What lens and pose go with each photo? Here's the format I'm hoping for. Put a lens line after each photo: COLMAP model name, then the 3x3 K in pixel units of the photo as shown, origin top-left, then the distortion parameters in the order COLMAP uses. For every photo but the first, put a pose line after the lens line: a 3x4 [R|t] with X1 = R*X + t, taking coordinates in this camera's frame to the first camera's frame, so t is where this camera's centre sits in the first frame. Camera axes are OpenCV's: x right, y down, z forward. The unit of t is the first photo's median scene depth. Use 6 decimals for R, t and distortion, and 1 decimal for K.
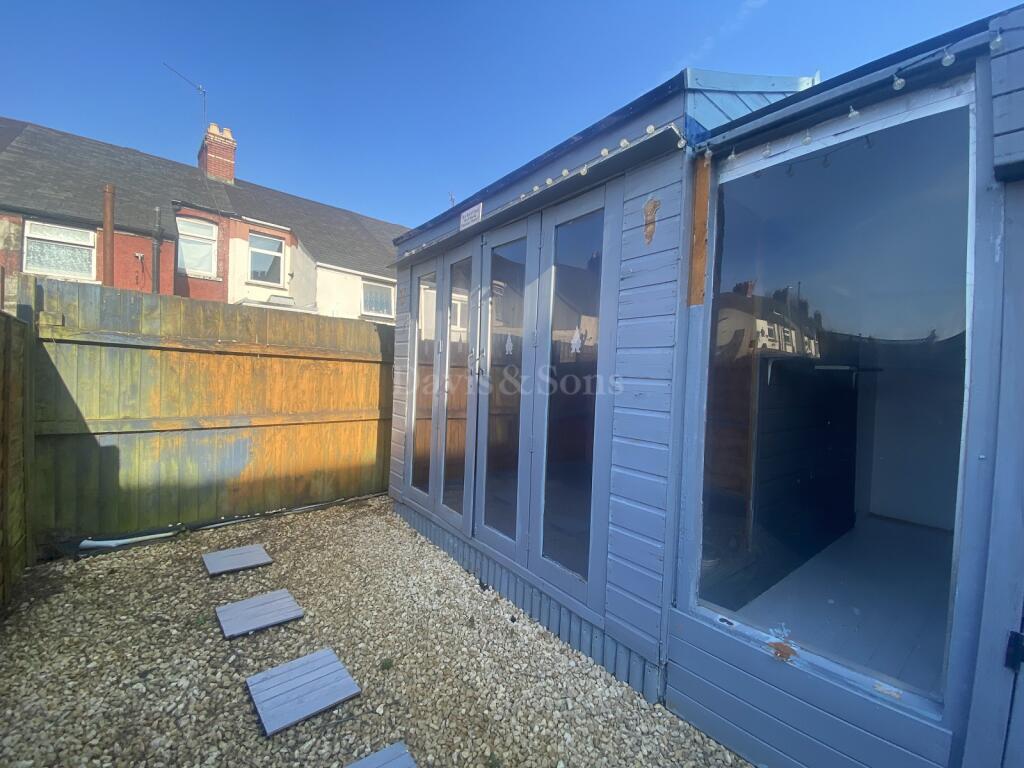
lens RADIAL K [[413.3, 0, 514.0], [0, 413.3, 385.3], [0, 0, 1]] dist [-0.009004, -0.006082]
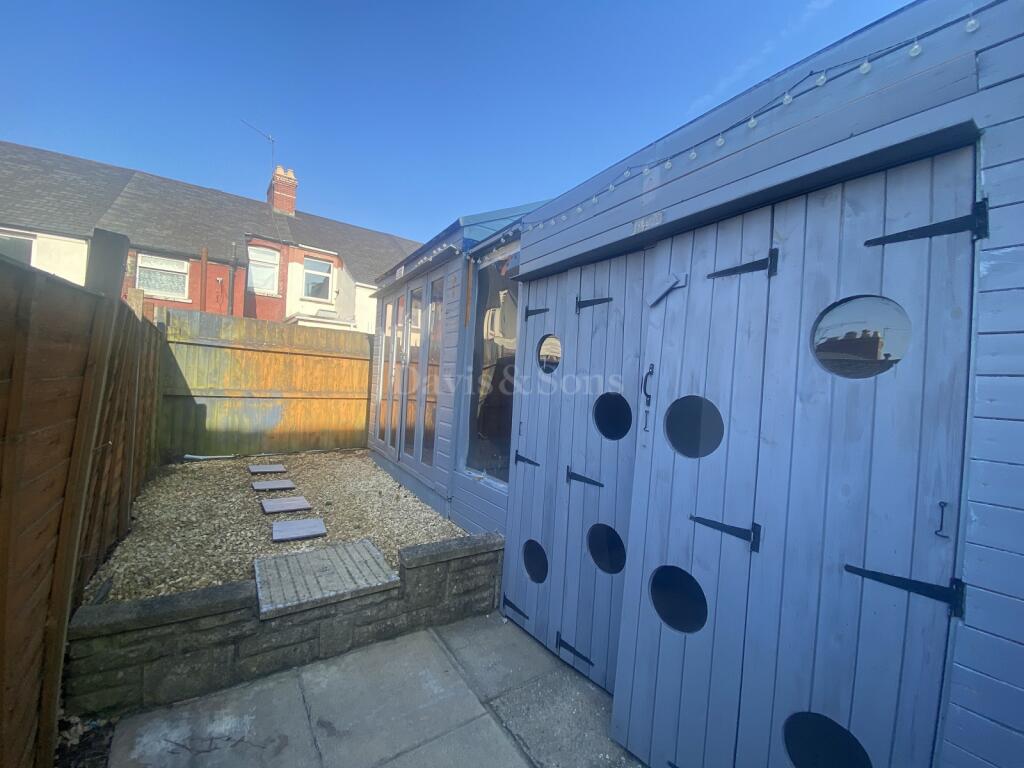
lens RADIAL K [[413.3, 0, 521.5], [0, 413.3, 384.4], [0, 0, 1]] dist [-0.009004, -0.006082]
pose [[0.995005, 0.017731, -0.098241, 0.405080], [-0.020310, 0.999473, -0.025313, 0.063774], [0.097740, 0.027182, 0.994841, -0.461563]]
